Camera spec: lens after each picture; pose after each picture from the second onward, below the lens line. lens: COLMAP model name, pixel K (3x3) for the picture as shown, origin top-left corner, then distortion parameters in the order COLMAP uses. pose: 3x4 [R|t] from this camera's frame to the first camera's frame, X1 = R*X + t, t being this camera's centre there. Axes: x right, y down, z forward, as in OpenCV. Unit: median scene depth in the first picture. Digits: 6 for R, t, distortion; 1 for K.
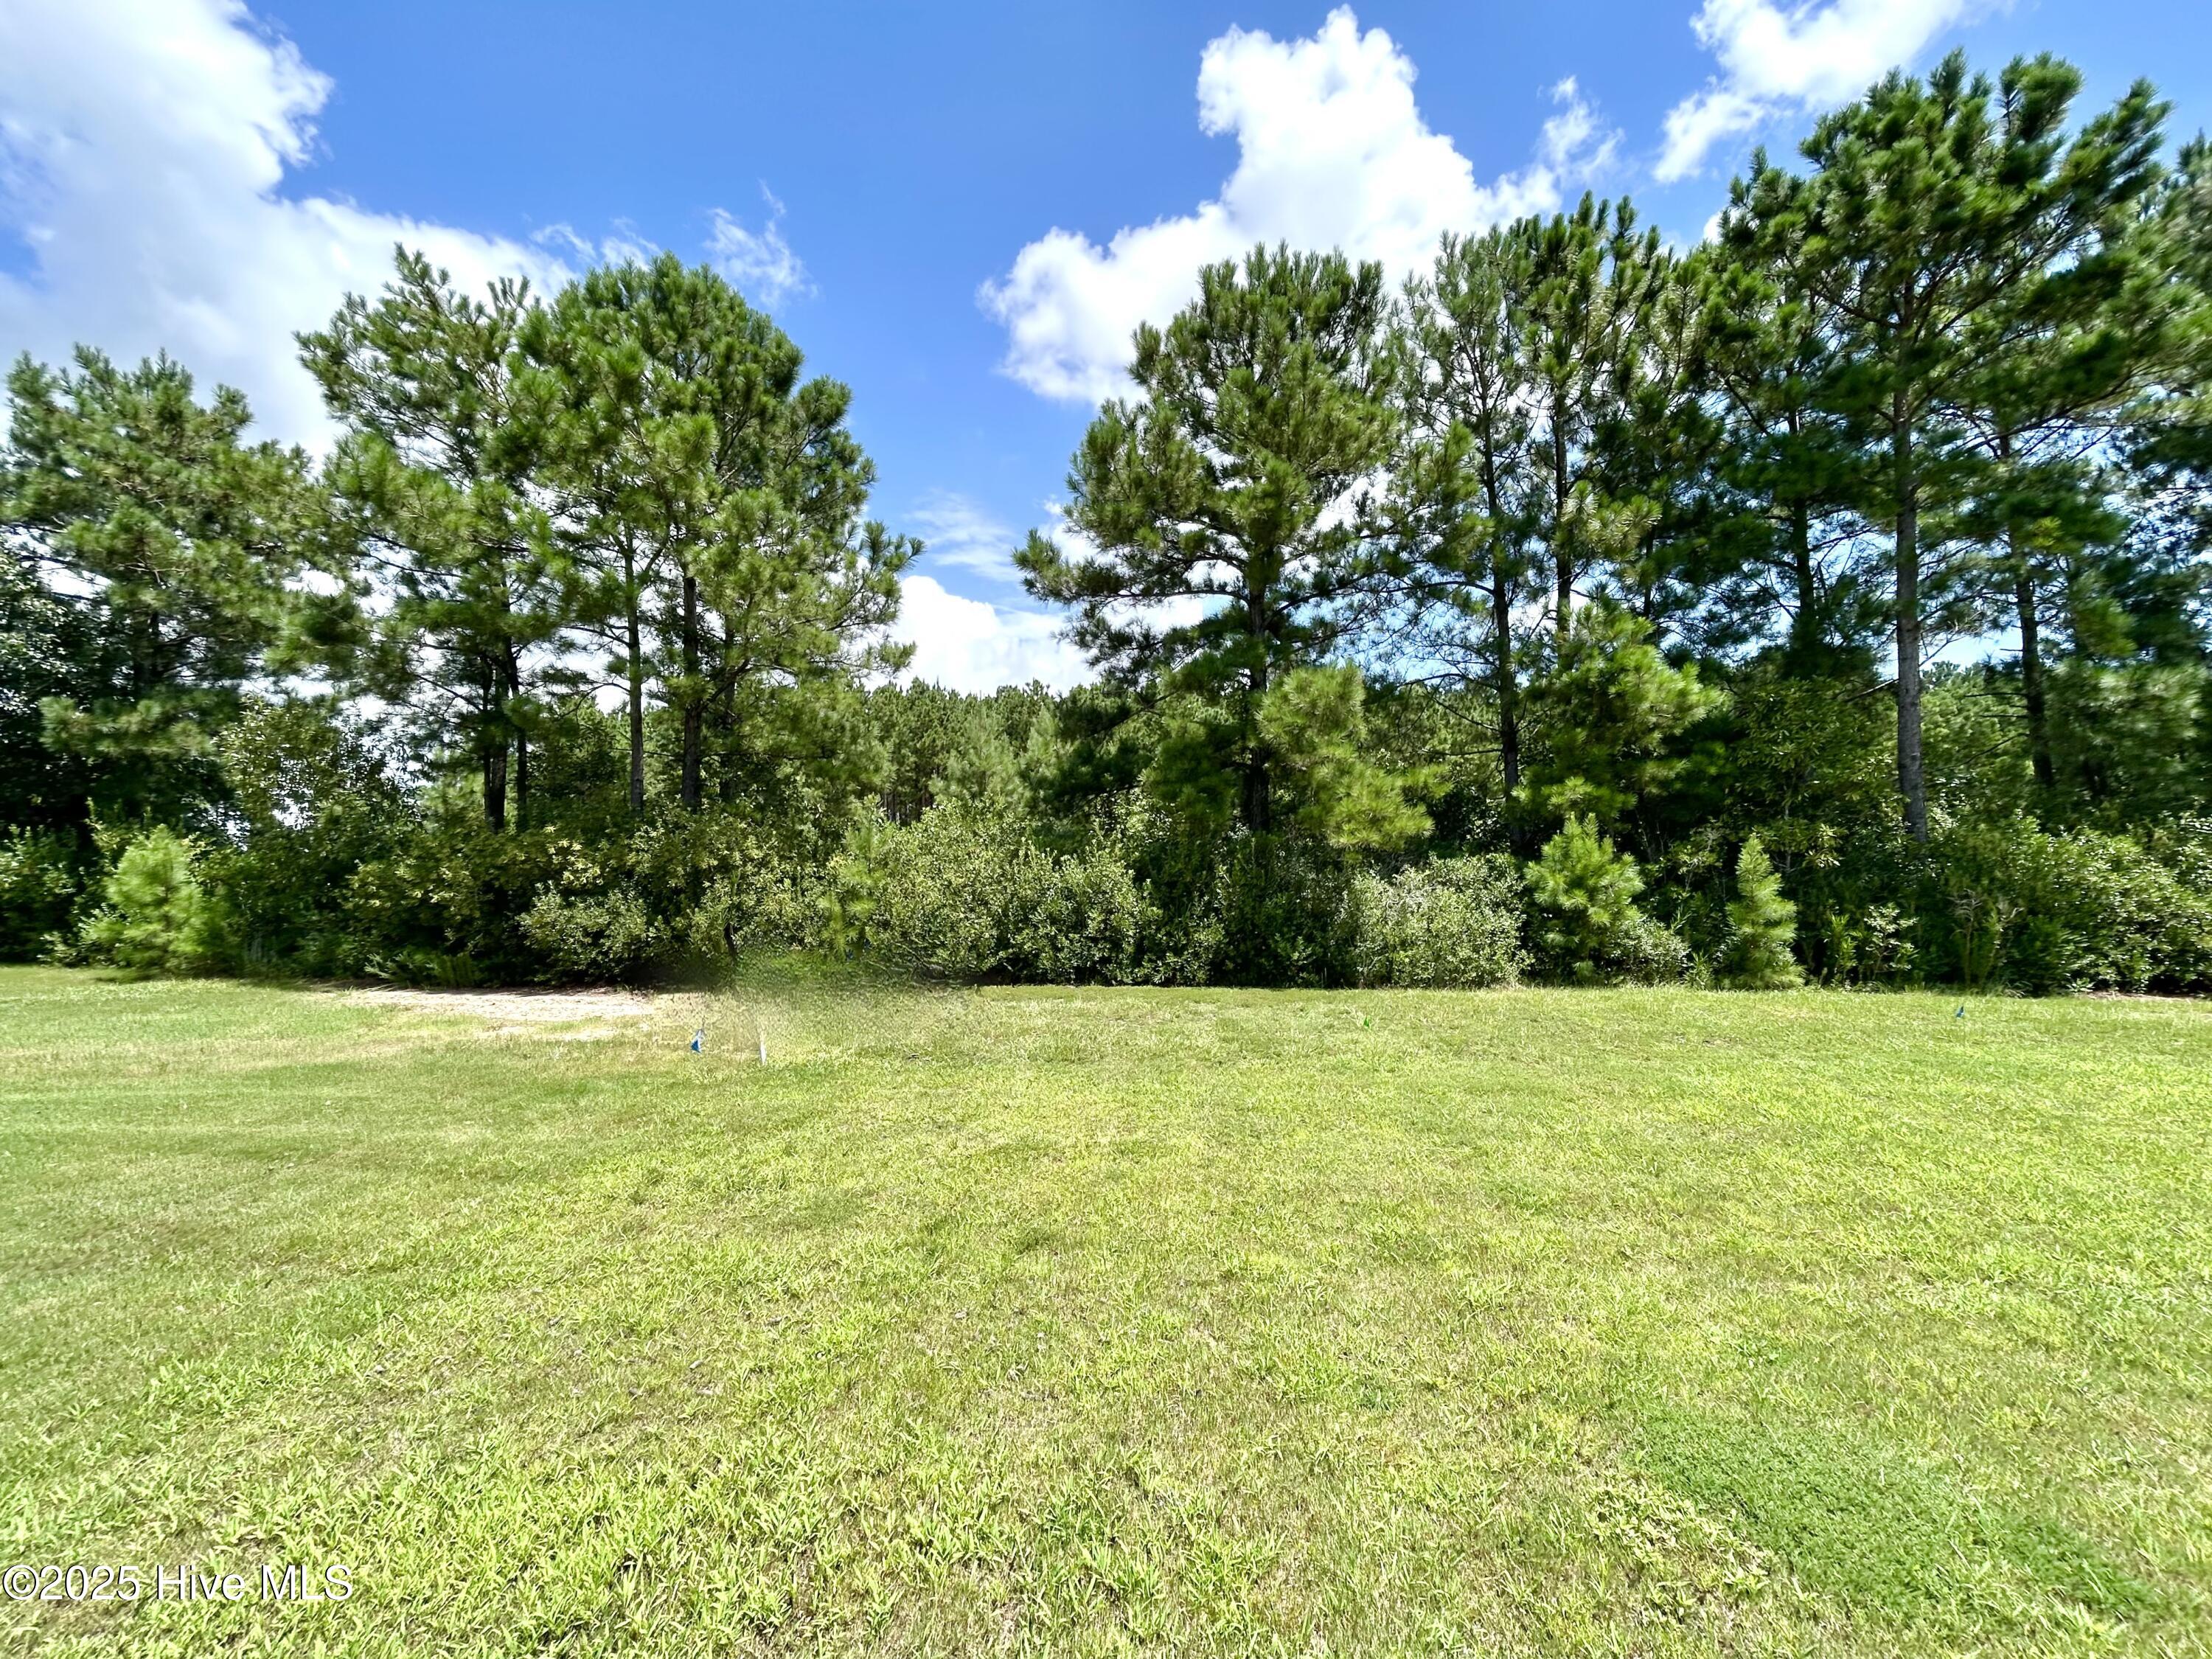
lens RADIAL K [[910.8, 0, 1107.1], [0, 910.8, 822.1], [0, 0, 1]] dist [0.001816, -0.009624]
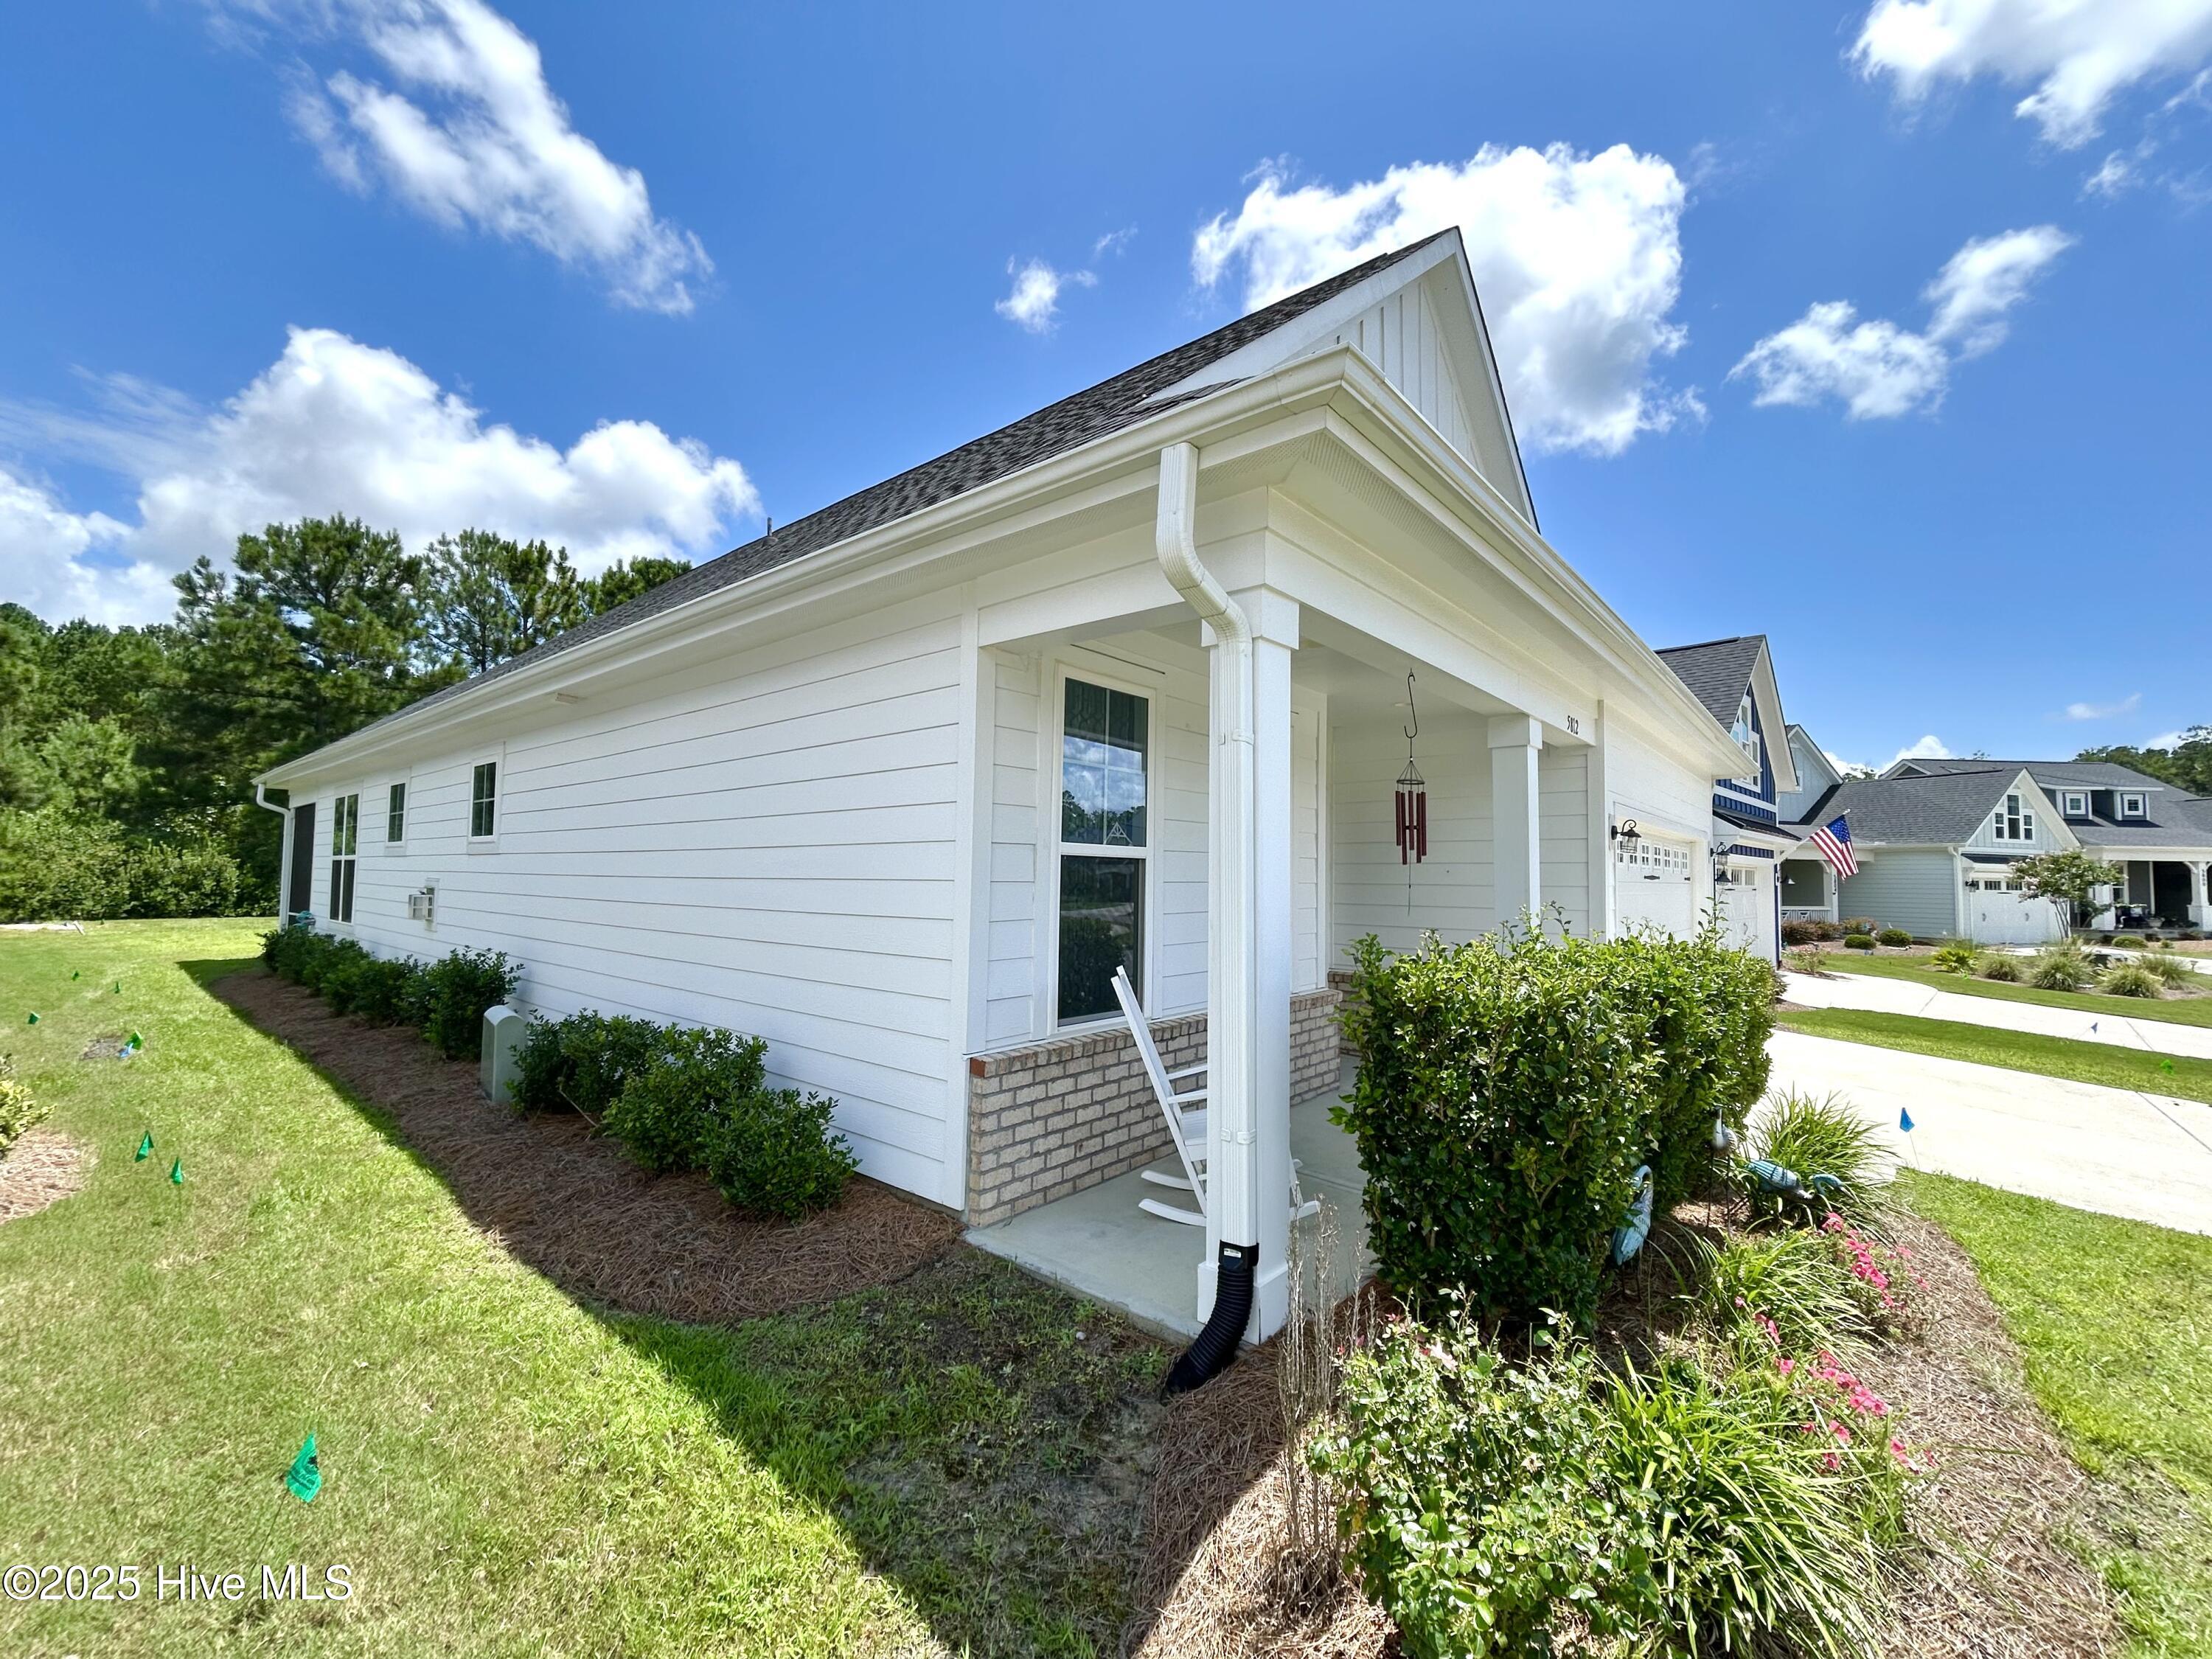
lens RADIAL K [[898.2, 0, 1106.0], [0, 898.2, 829.5], [0, 0, 1]] dist [0.020927, -0.000022]
pose [[0.580535, 0.057399, 0.812209, -0.469973], [-0.070911, 0.997286, -0.019794, -0.098306], [-0.811142, -0.046103, 0.583030, -1.577582]]
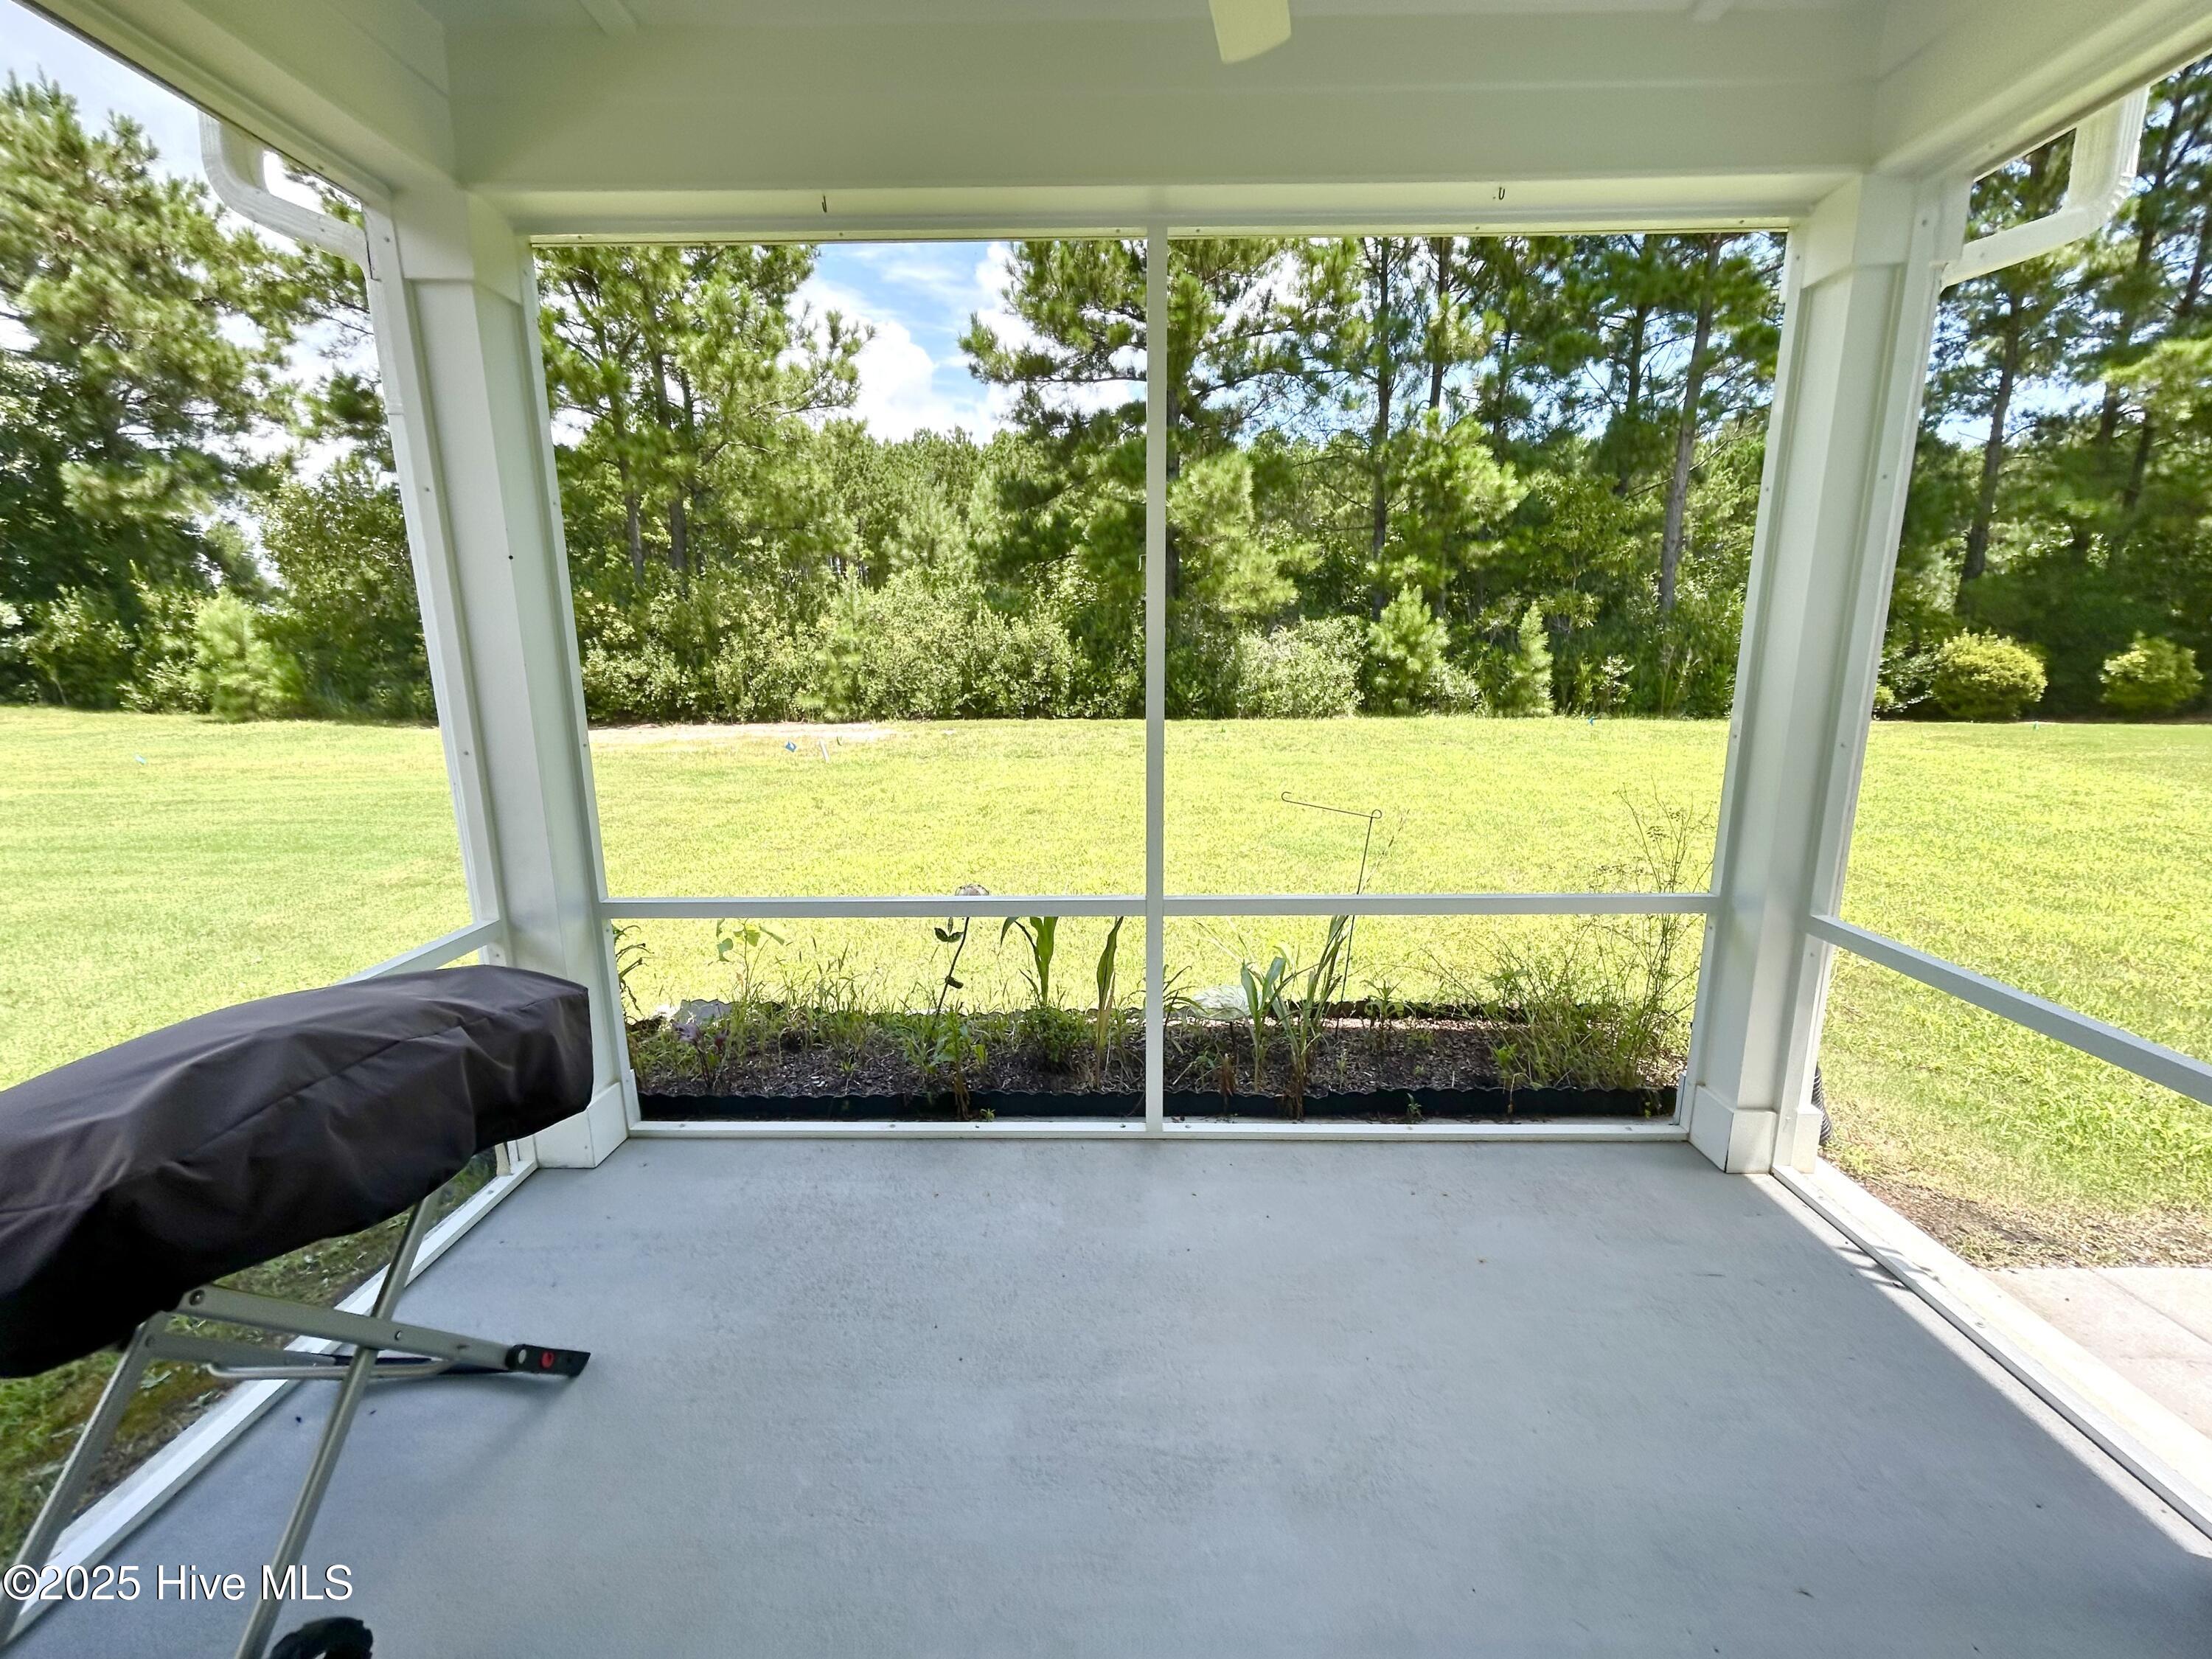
lens RADIAL K [[906.1, 0, 1110.8], [0, 906.1, 828.3], [0, 0, 1]] dist [0.004642, 0.000553]
pose [[0.996459, -0.016698, 0.082404, -0.020778], [-0.005987, 0.963504, 0.267627, -0.018325], [-0.083865, -0.267173, 0.959992, -0.289509]]
